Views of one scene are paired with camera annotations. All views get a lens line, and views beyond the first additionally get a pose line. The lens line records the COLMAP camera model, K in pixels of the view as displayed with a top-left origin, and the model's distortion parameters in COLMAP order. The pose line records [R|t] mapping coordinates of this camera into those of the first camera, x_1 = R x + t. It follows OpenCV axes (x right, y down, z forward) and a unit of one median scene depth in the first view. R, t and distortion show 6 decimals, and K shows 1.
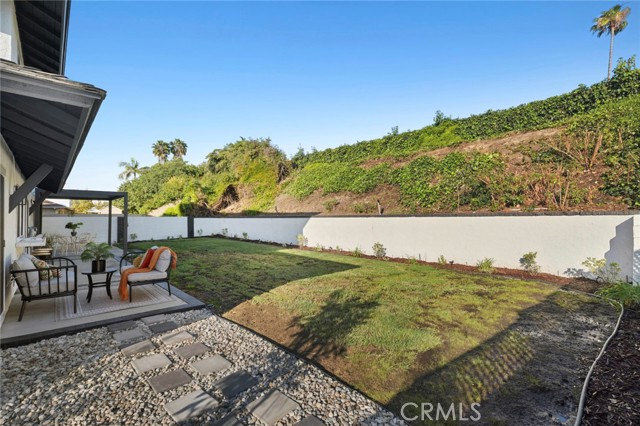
lens RADIAL K [[297.0, 0, 320.0], [0, 297.0, 213.0], [0, 0, 1]] dist [-0.000867, -0.000245]
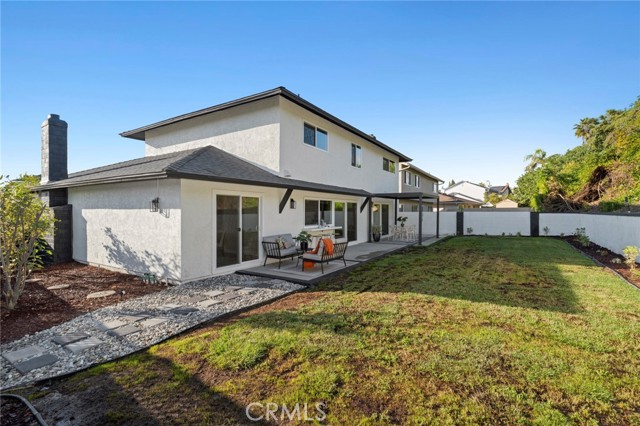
lens RADIAL K [[297.0, 0, 320.0], [0, 297.0, 213.0], [0, 0, 1]] dist [-0.000867, -0.000245]
pose [[0.258779, 0.008432, -0.965900, 0.215978], [0.017412, 0.999759, 0.013392, -0.005742], [0.965779, -0.020284, 0.258570, 0.170097]]
